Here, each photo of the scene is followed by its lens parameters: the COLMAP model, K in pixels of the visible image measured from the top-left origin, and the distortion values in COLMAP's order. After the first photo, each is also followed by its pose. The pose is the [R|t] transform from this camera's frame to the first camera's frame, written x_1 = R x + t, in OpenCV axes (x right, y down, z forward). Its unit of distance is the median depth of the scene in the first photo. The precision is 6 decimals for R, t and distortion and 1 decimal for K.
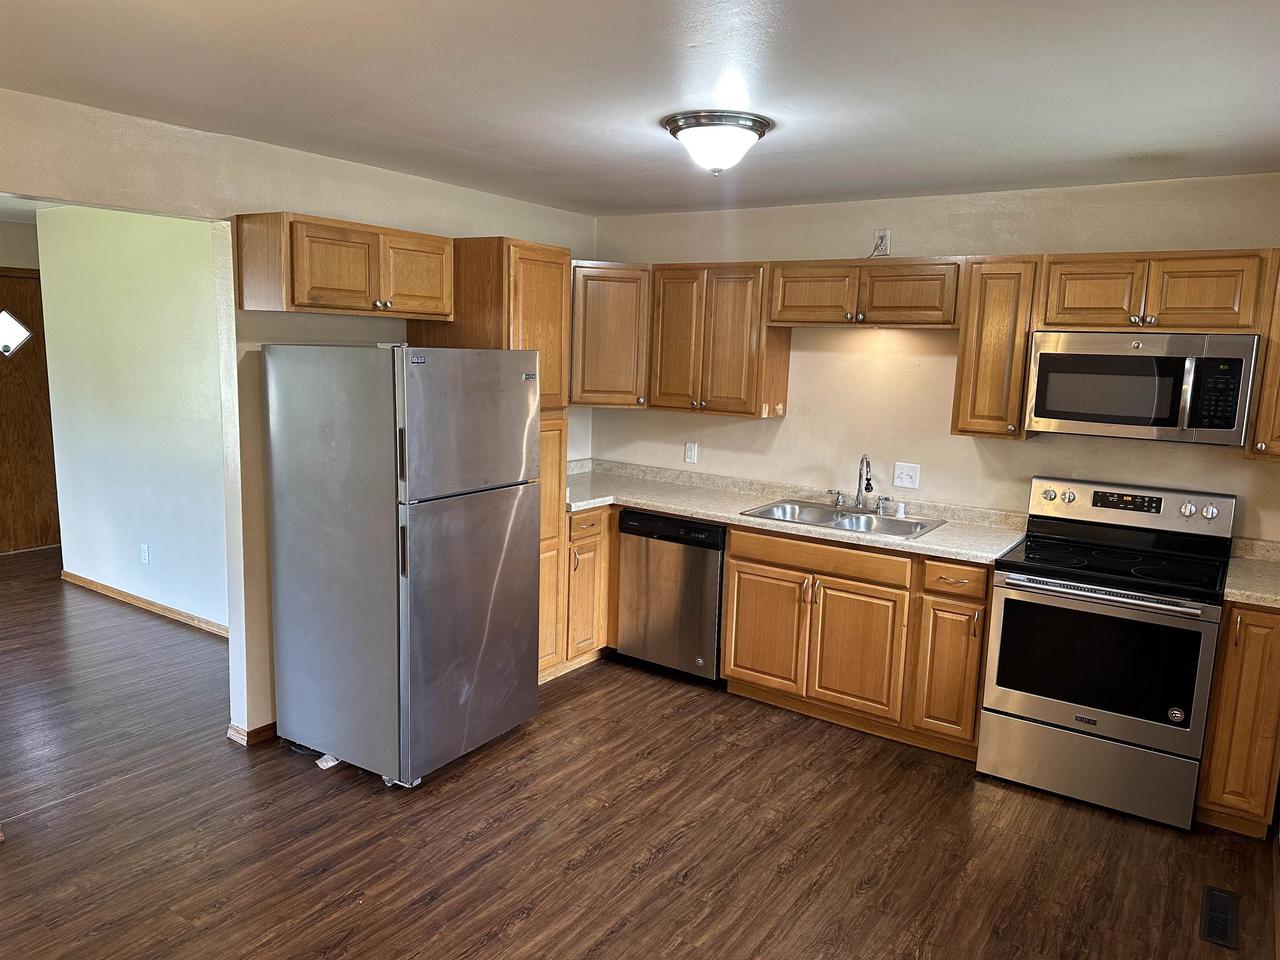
lens RADIAL K [[892.9, 0, 640.0], [0, 892.9, 480.0], [0, 0, 1]] dist [0.144243, -0.218231]
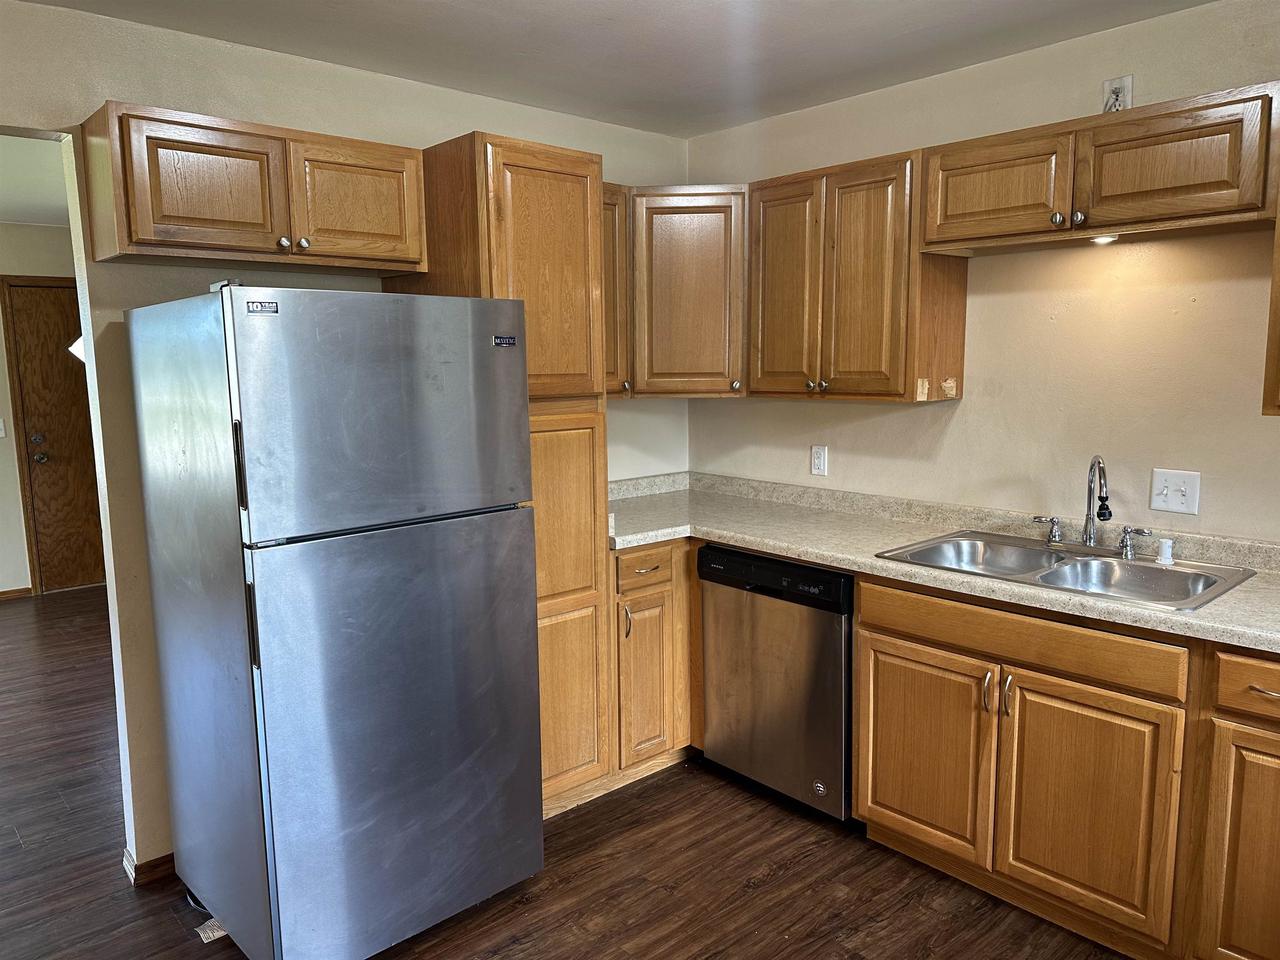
lens RADIAL K [[895.9, 0, 635.6], [0, 895.9, 473.6], [0, 0, 1]] dist [0.065054, -0.090786]
pose [[0.969557, -0.014655, -0.244427, 0.108384], [0.008090, 0.999580, -0.027840, -0.003053], [0.244732, 0.025015, 0.969268, 0.373789]]
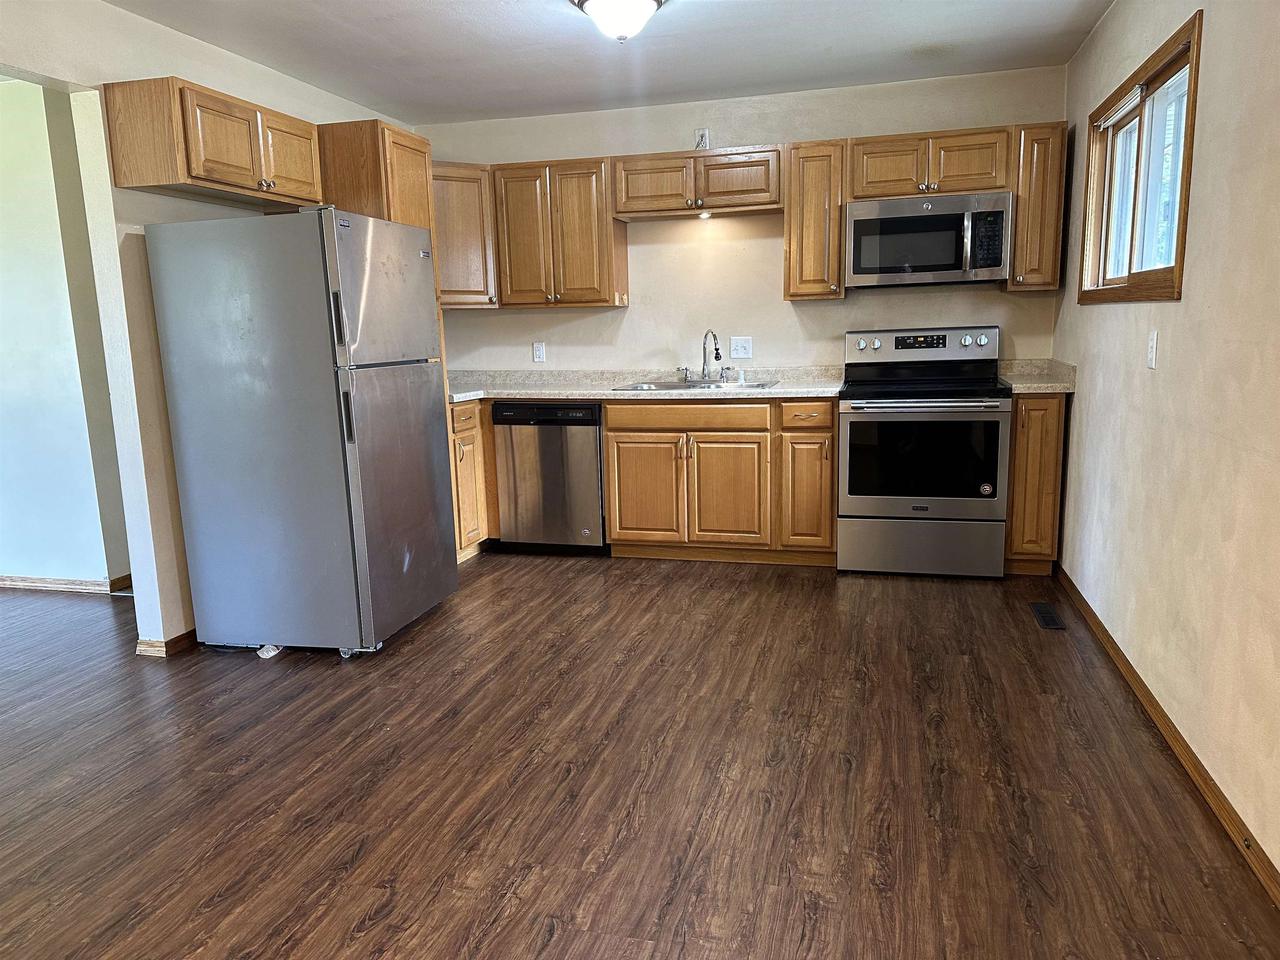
lens RADIAL K [[892.9, 0, 640.0], [0, 892.9, 480.0], [0, 0, 1]] dist [0.144243, -0.218231]
pose [[0.942821, -0.113588, 0.313346, -0.221863], [0.107766, 0.993528, 0.035897, 0.116836], [-0.315396, -0.000076, 0.948960, -0.053518]]
